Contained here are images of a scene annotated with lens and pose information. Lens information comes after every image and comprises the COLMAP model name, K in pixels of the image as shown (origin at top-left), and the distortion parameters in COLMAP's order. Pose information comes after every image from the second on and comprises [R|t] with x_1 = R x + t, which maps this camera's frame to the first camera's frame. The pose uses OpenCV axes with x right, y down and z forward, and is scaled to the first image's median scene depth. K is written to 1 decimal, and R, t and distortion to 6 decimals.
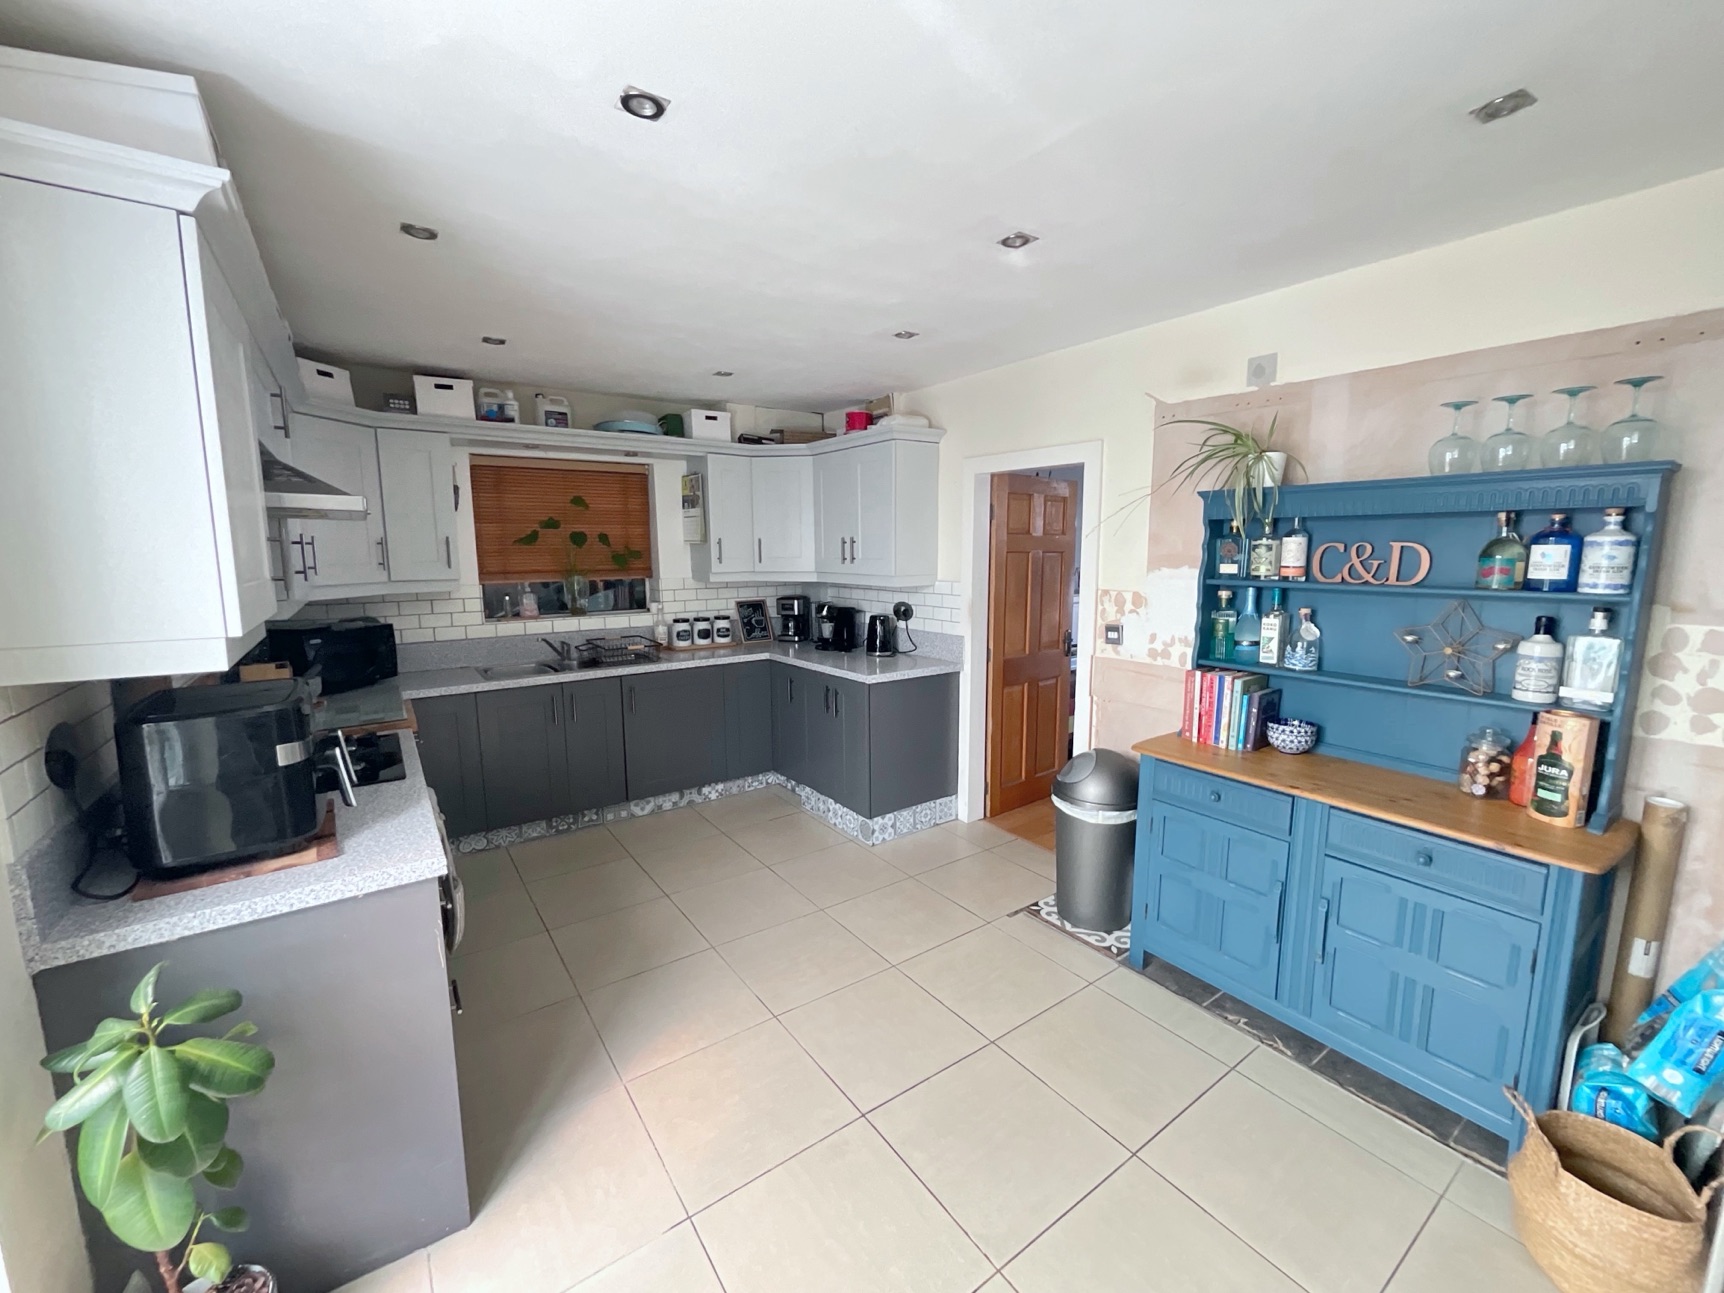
lens RADIAL K [[698.4, 0, 858.0], [0, 698.4, 644.8], [0, 0, 1]] dist [-0.003040, 0.000809]
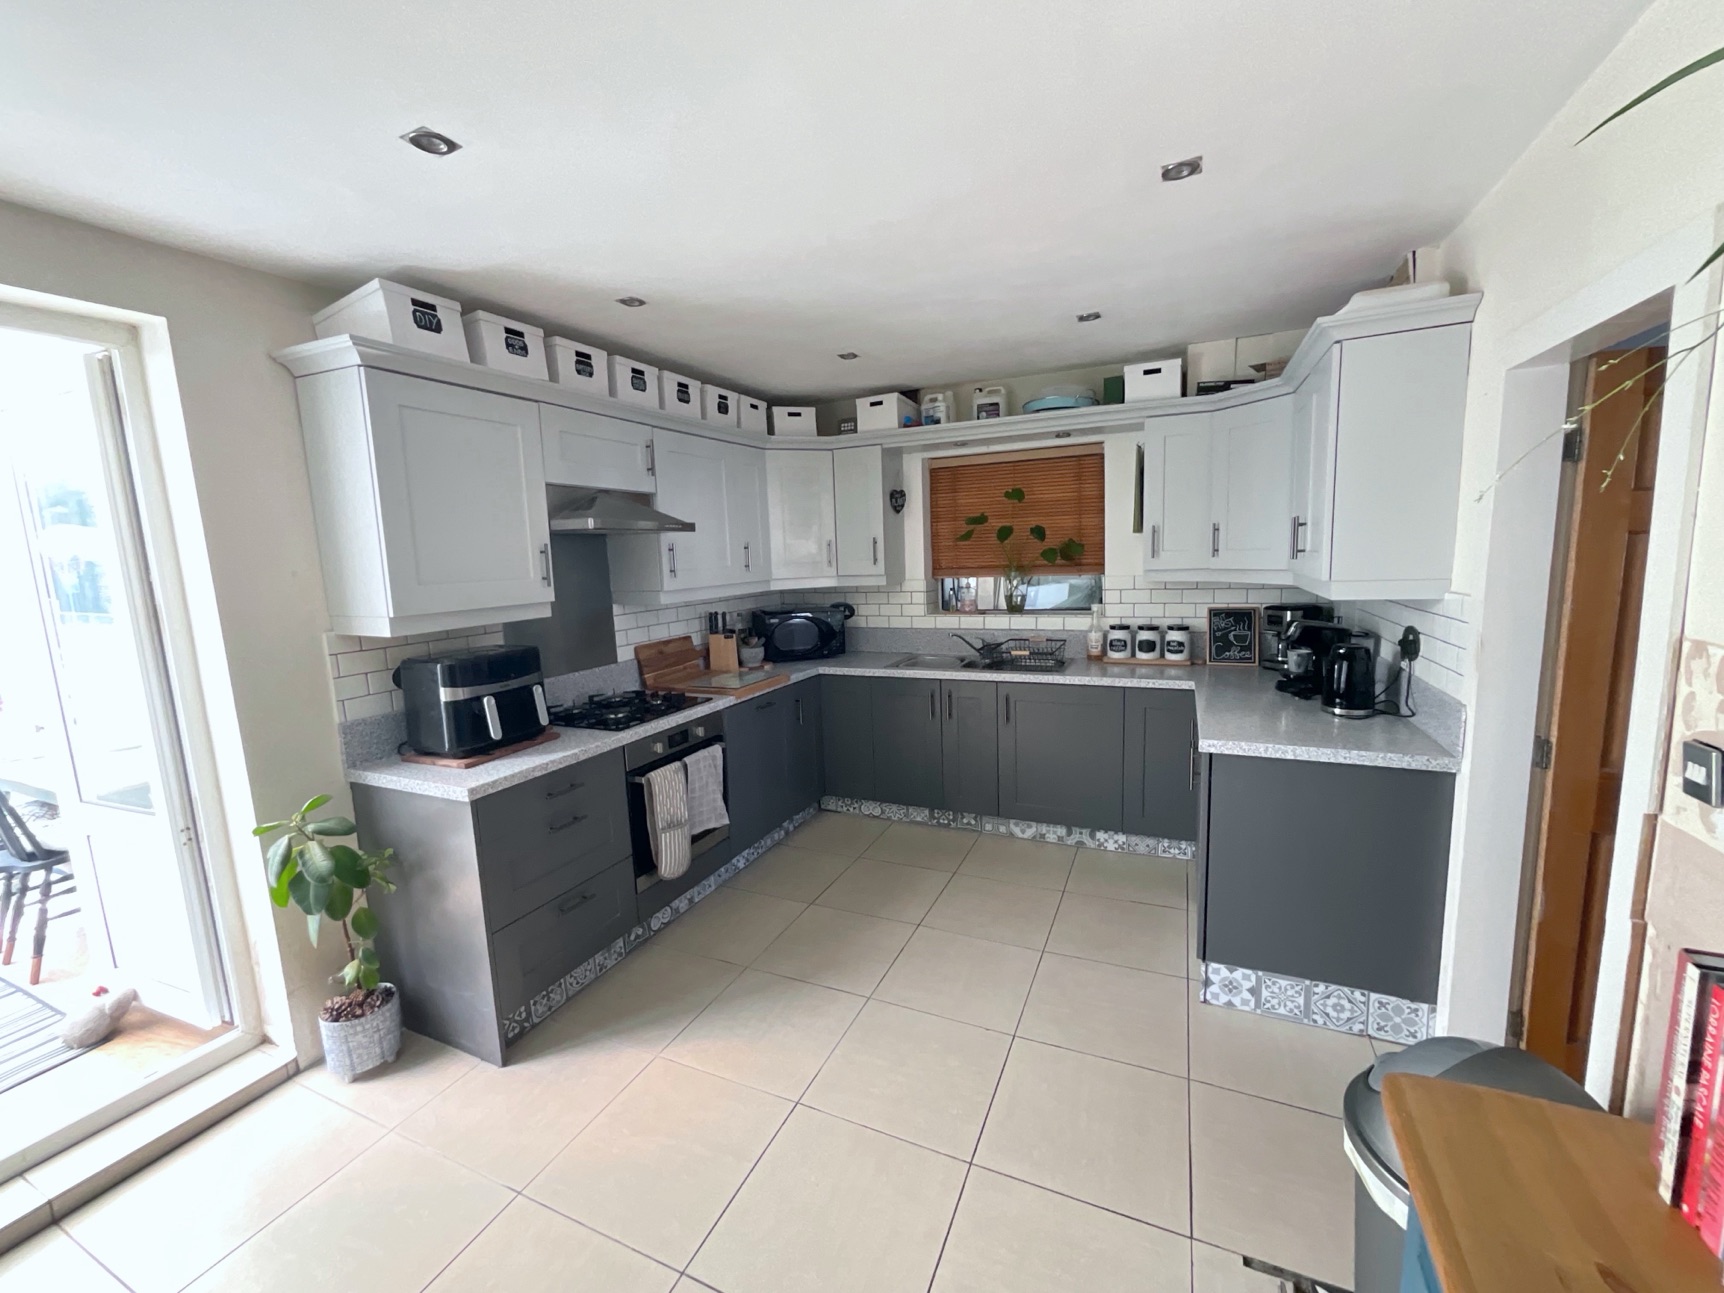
lens RADIAL K [[698.4, 0, 864.7], [0, 698.4, 648.0], [0, 0, 1]] dist [-0.003040, 0.000809]
pose [[0.500901, 0.107780, -0.858768, 0.358077], [-0.087150, 0.993454, 0.073851, -0.052258], [0.861106, 0.037849, 0.507015, 0.374172]]
